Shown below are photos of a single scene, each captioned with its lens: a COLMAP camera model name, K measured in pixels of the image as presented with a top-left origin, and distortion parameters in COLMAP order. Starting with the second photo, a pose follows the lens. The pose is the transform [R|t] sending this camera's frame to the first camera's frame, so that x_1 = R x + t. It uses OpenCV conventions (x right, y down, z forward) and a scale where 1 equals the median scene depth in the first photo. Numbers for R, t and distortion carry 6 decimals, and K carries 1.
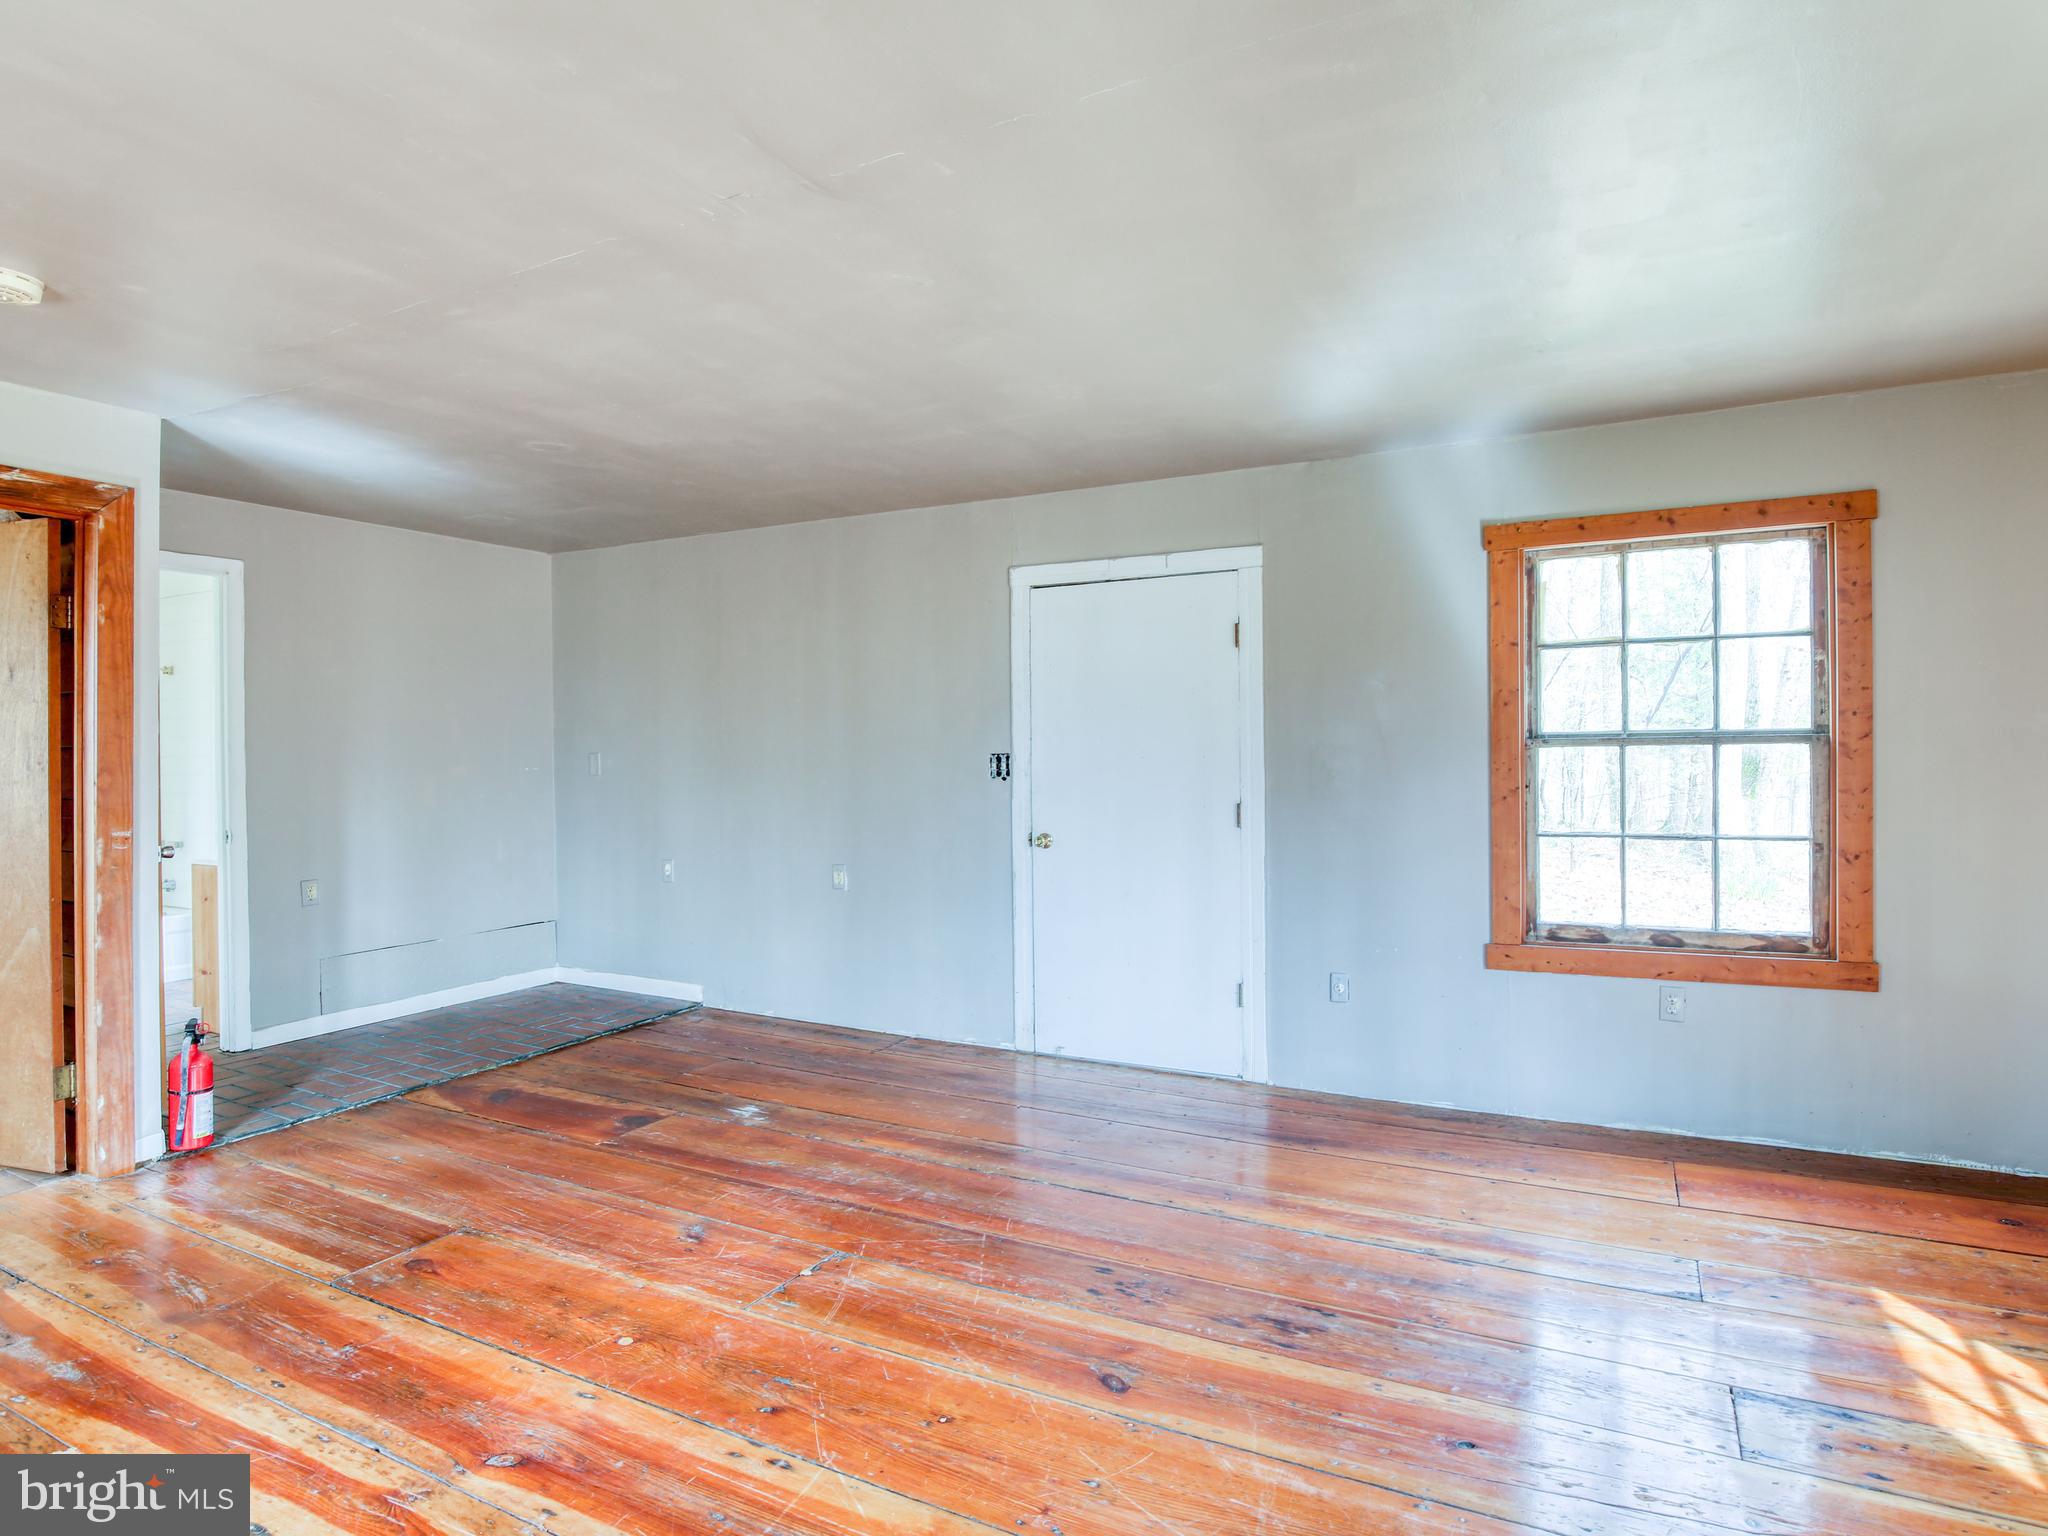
lens RADIAL K [[1070.4, 0, 1024.0], [0, 1070.4, 768.0], [0, 0, 1]] dist [-0.036831, 0.014232]
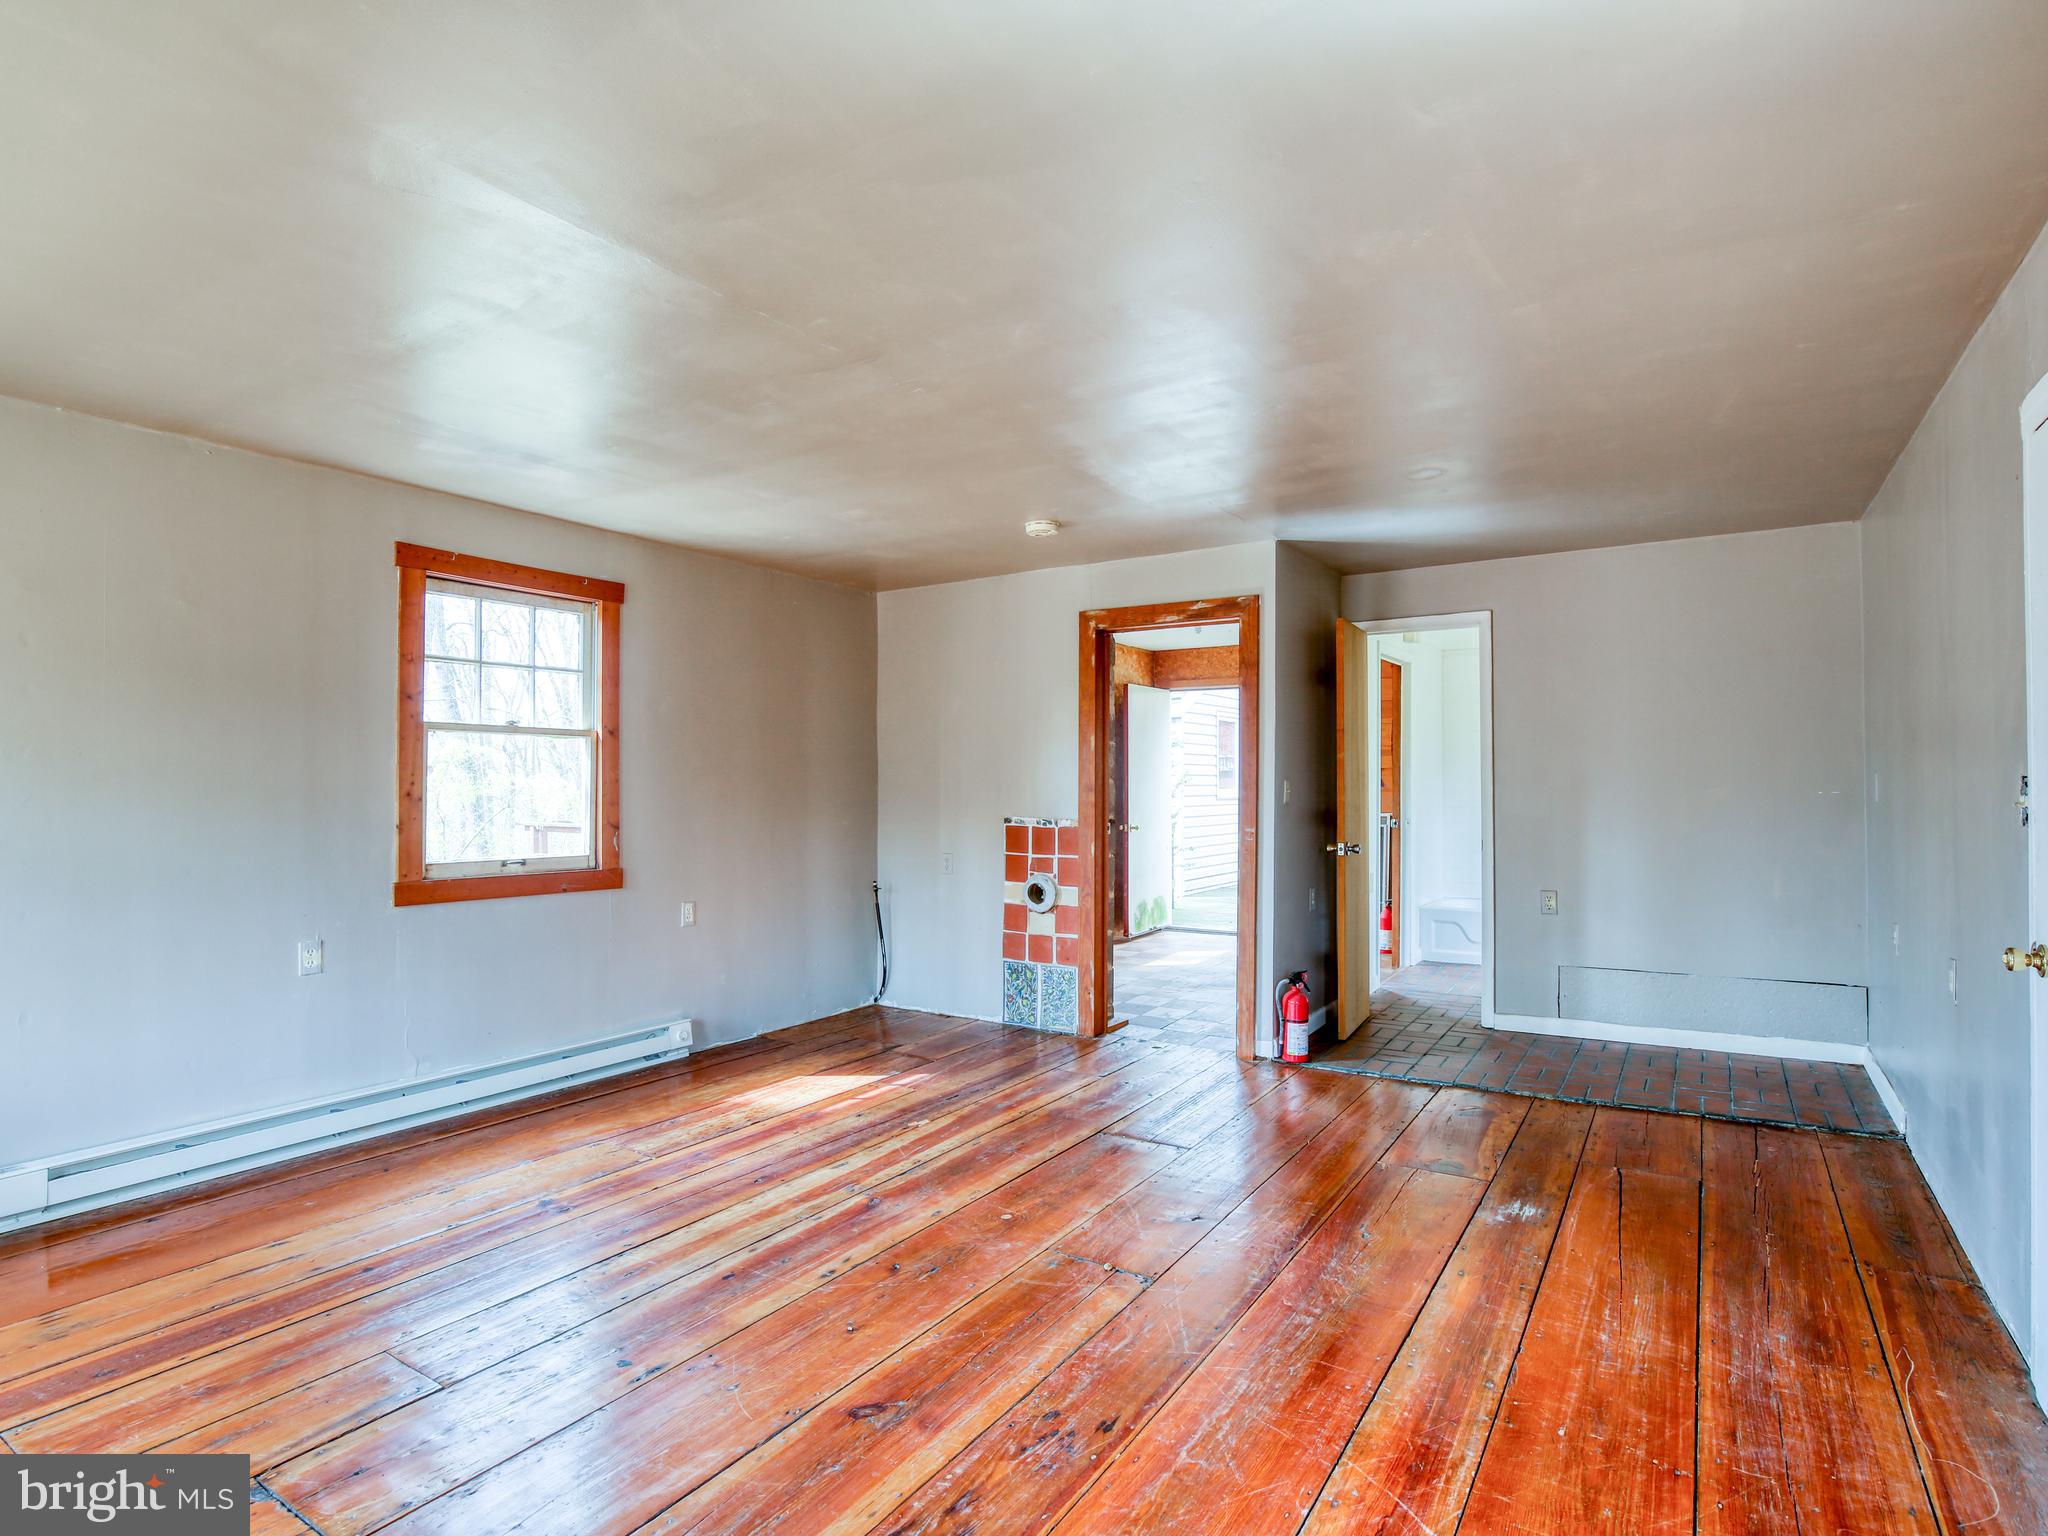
lens RADIAL K [[1070.4, 0, 1024.0], [0, 1070.4, 768.0], [0, 0, 1]] dist [-0.036831, 0.014232]
pose [[-0.070045, -0.006839, -0.997520, 1.009633], [-0.001109, 0.999976, -0.006778, -0.035200], [0.997543, 0.000632, -0.070051, 1.116273]]
